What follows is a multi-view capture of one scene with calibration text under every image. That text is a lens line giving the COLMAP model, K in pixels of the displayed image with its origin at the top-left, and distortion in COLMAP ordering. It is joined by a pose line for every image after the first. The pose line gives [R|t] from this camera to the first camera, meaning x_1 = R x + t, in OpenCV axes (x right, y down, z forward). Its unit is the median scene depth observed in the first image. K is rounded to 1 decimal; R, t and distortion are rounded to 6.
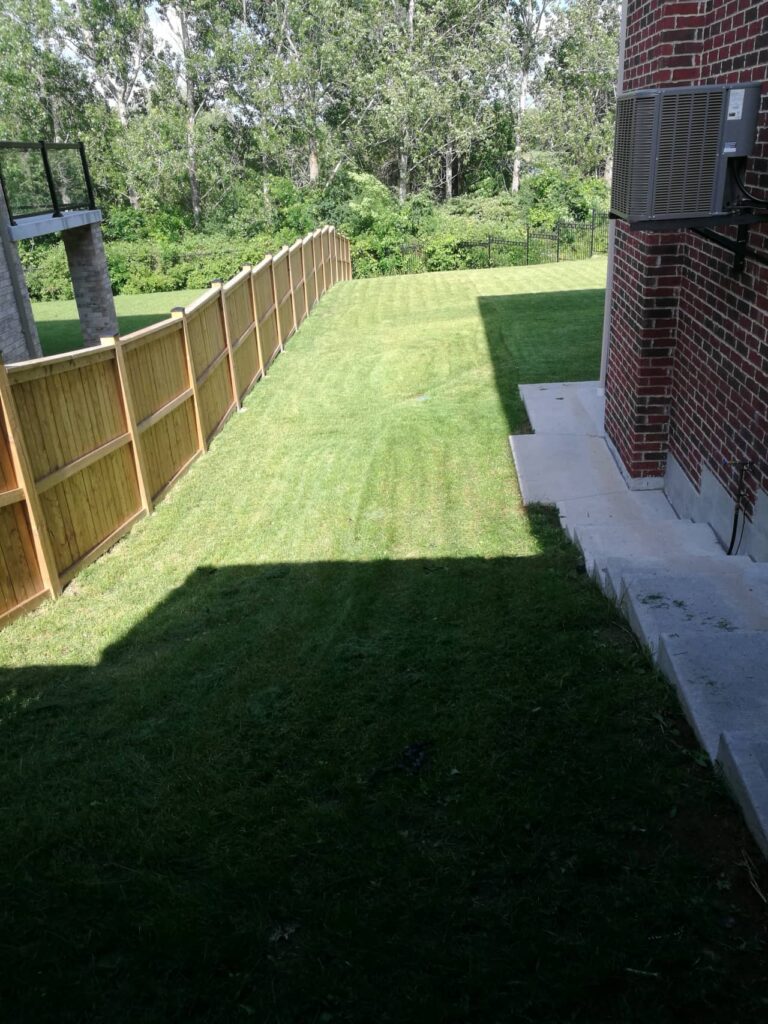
lens RADIAL K [[805.2, 0, 400.4], [0, 805.2, 513.4], [0, 0, 1]] dist [-0.006260, 0.011318]
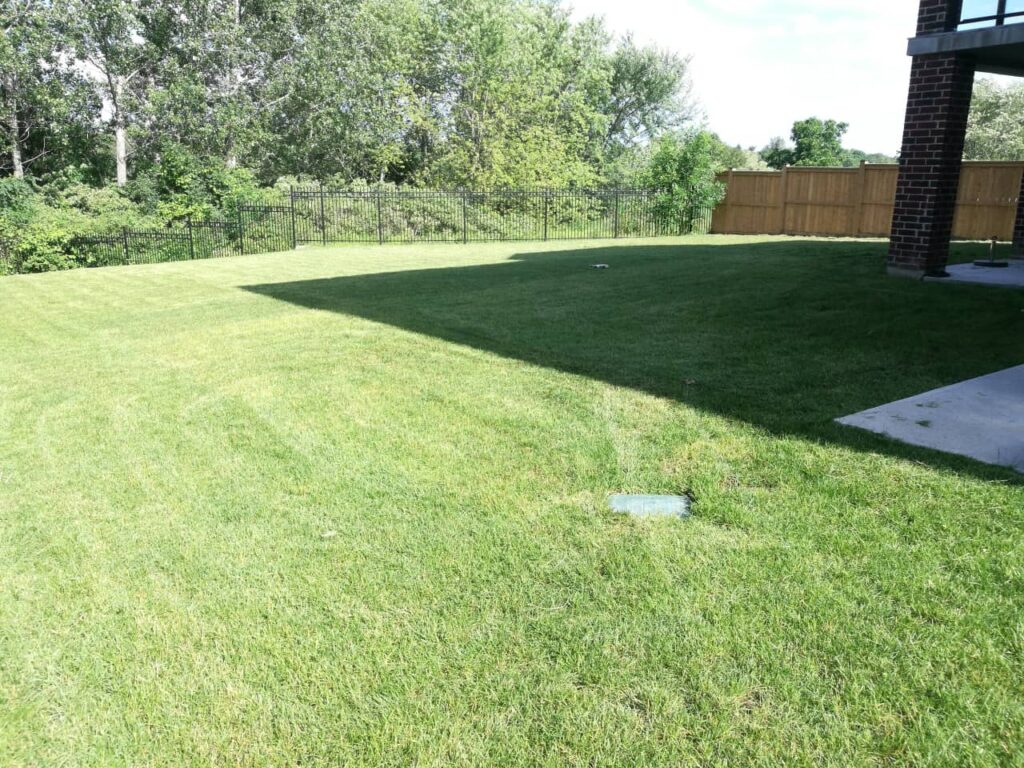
lens RADIAL K [[805.2, 0, 507.0], [0, 805.2, 380.2], [0, 0, 1]] dist [-0.006260, 0.011318]
pose [[0.786327, -0.104727, 0.608870, -0.162939], [0.219761, 0.968485, -0.117229, -0.140263], [-0.577404, 0.225986, 0.784560, 0.674619]]
